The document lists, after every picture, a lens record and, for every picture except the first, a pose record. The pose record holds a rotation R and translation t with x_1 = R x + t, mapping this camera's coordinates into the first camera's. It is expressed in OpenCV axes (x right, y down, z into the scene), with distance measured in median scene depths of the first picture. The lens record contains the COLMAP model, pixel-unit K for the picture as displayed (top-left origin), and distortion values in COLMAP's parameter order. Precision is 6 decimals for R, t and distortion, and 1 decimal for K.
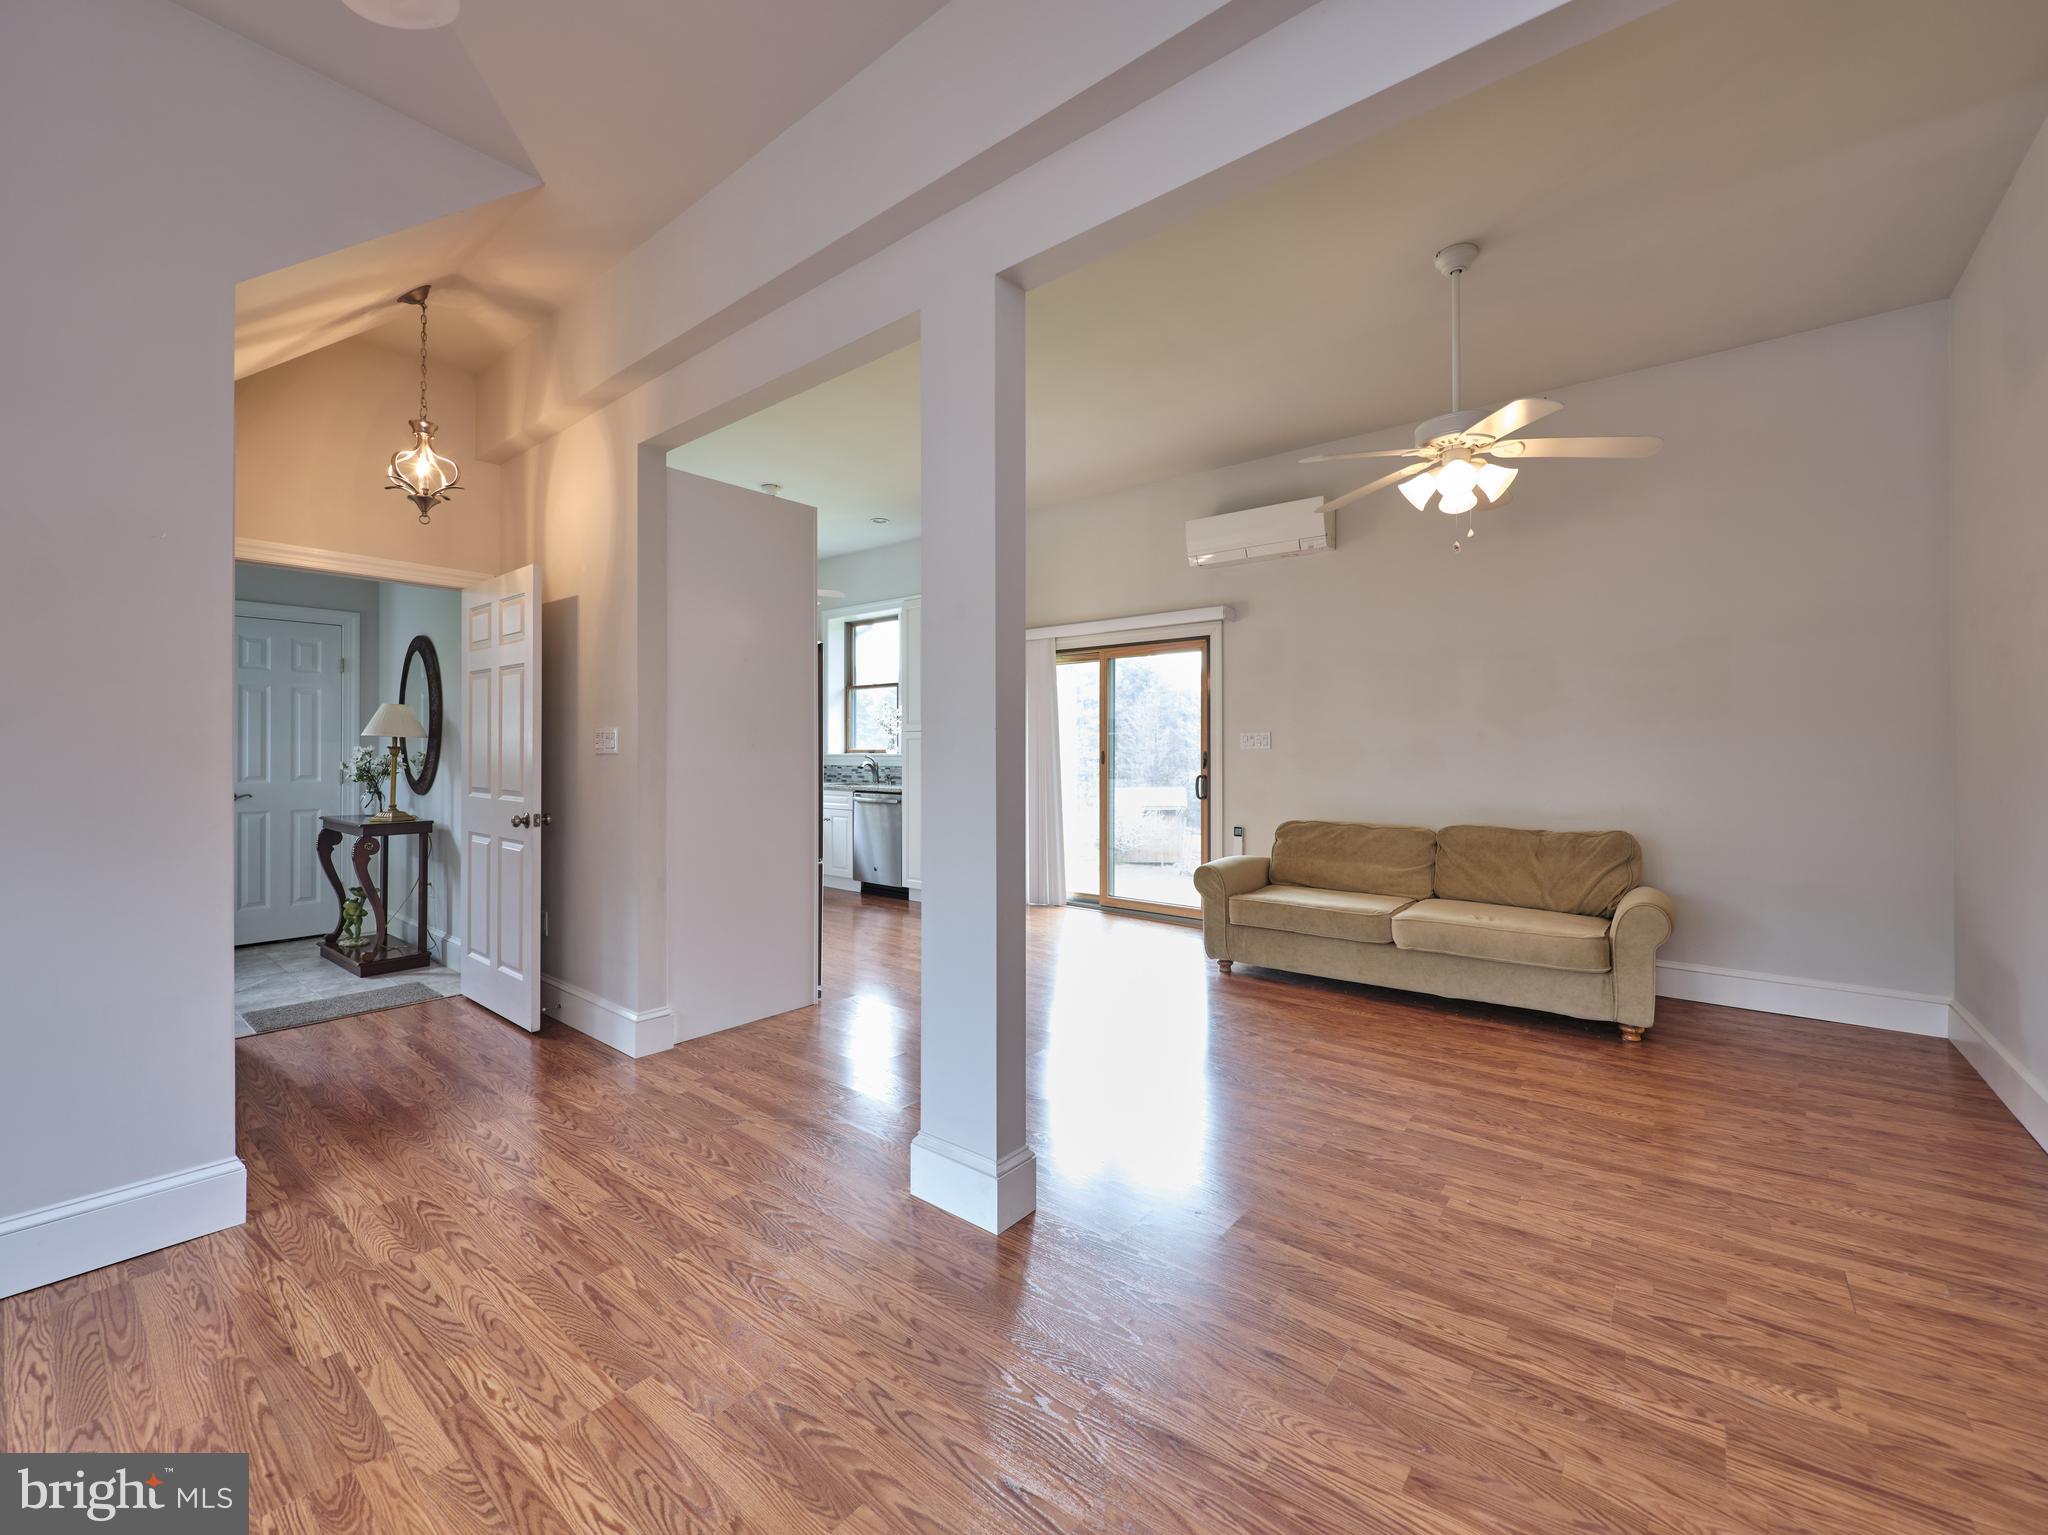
lens RADIAL K [[837.9, 0, 1021.2], [0, 837.9, 738.8], [0, 0, 1]] dist [-0.002490, -0.000938]
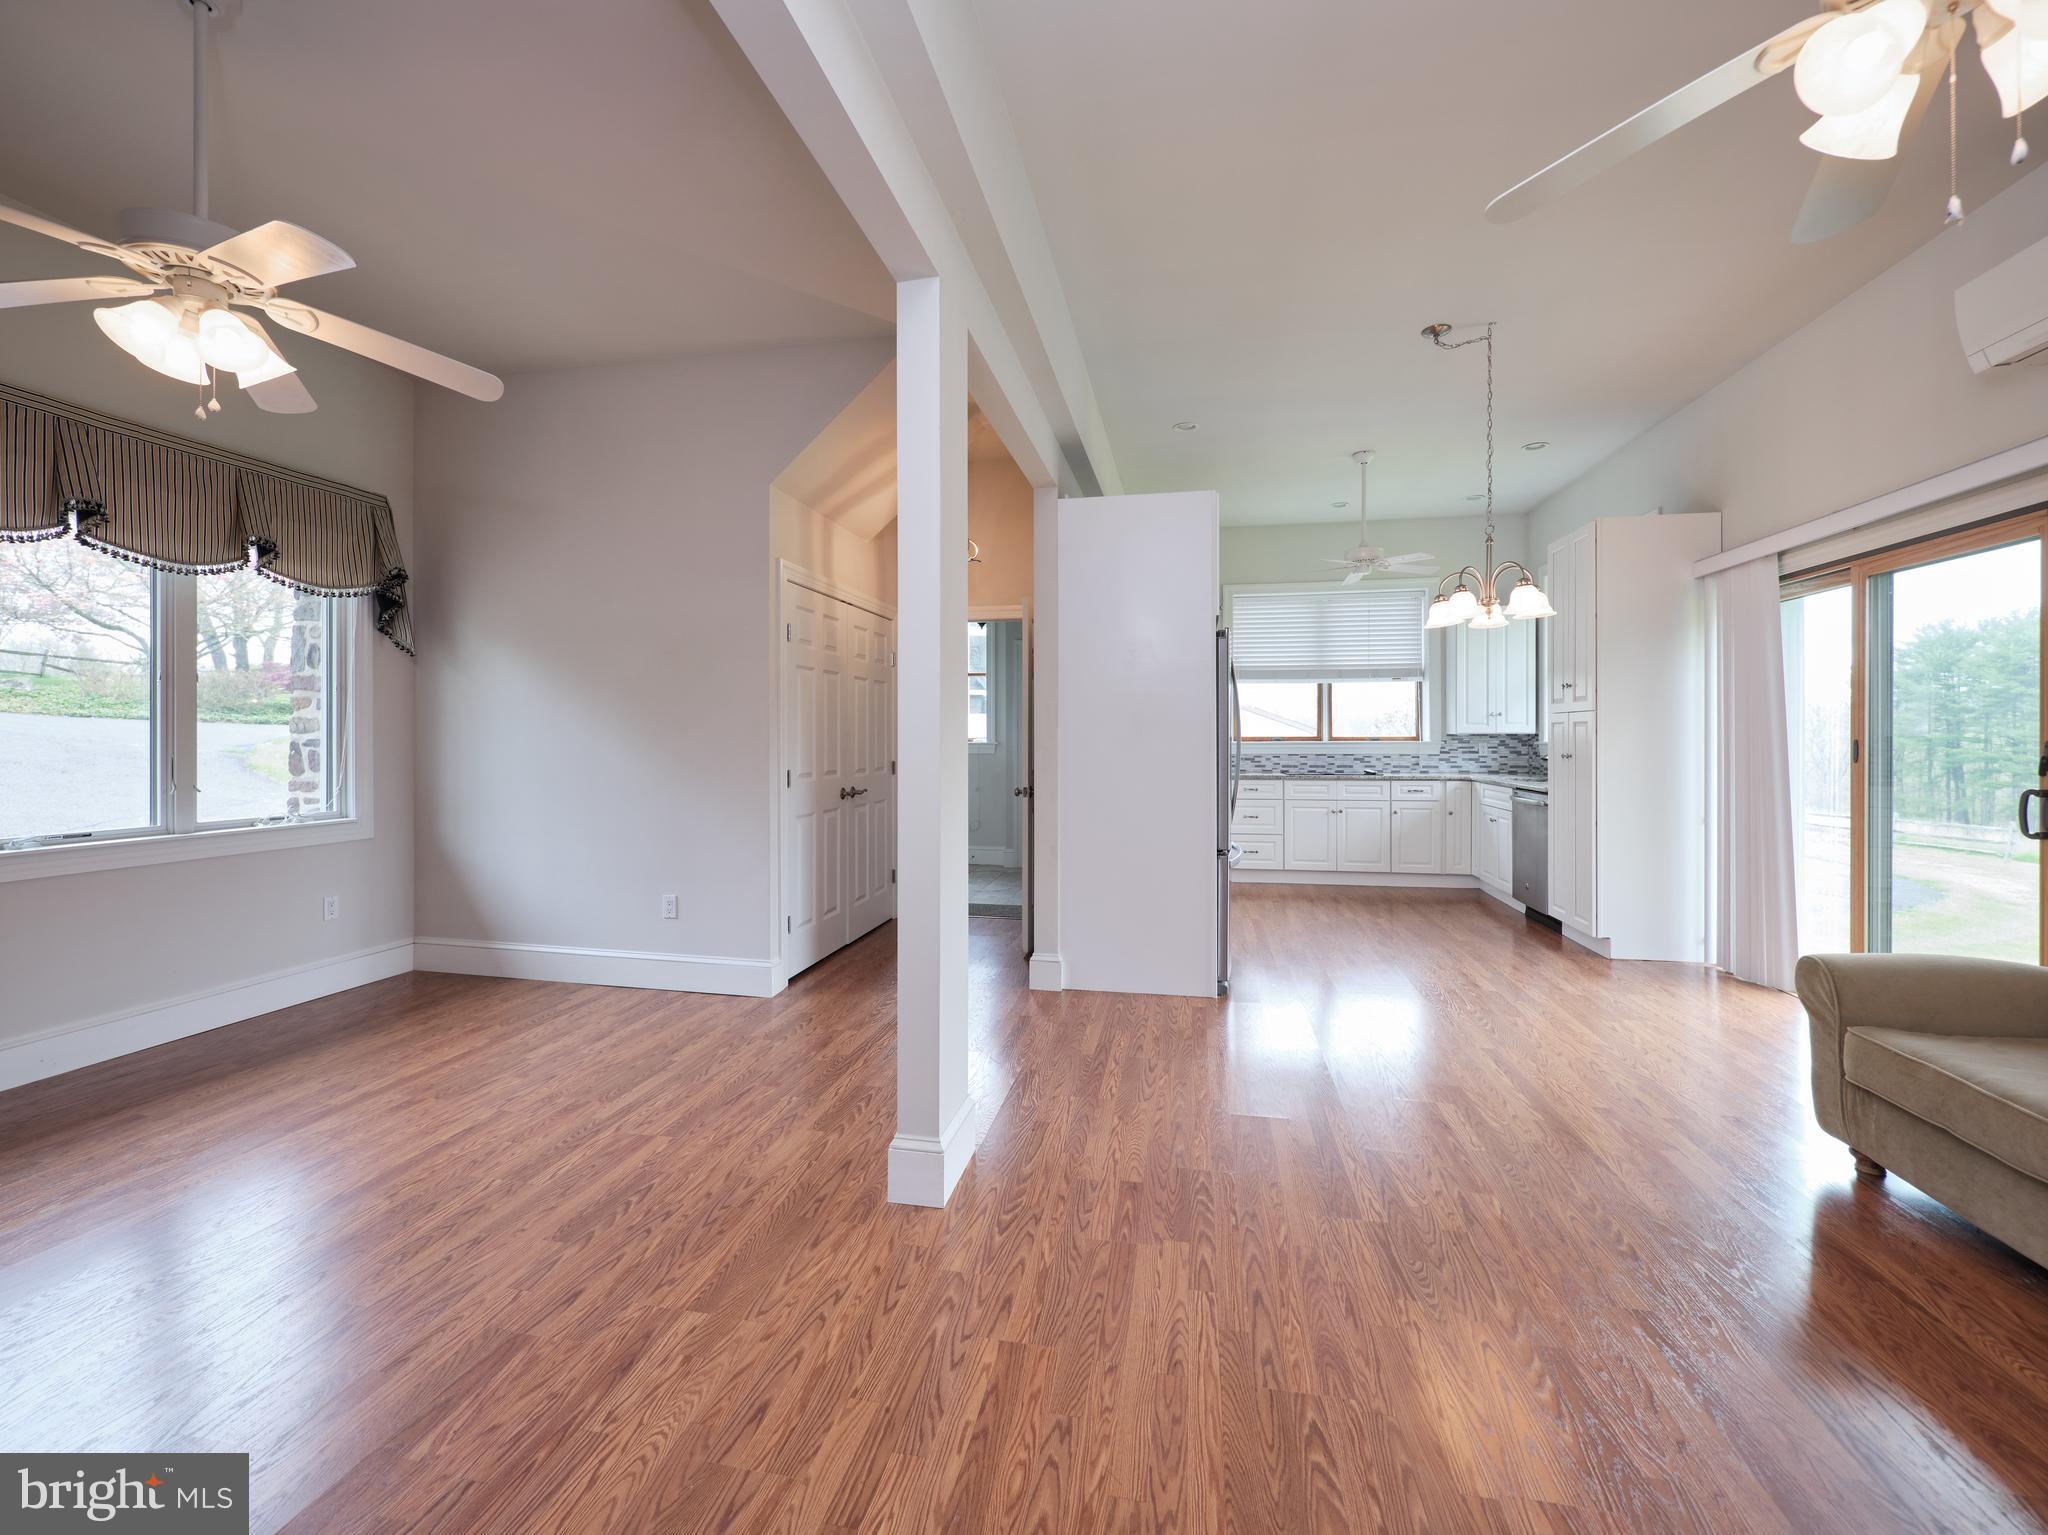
lens RADIAL K [[837.9, 0, 1021.2], [0, 837.9, 738.8], [0, 0, 1]] dist [-0.002490, -0.000938]
pose [[0.467726, 0.003911, -0.883865, 1.025924], [0.011112, 0.999885, 0.010304, 0.004654], [0.883804, -0.014641, 0.467629, 0.701895]]
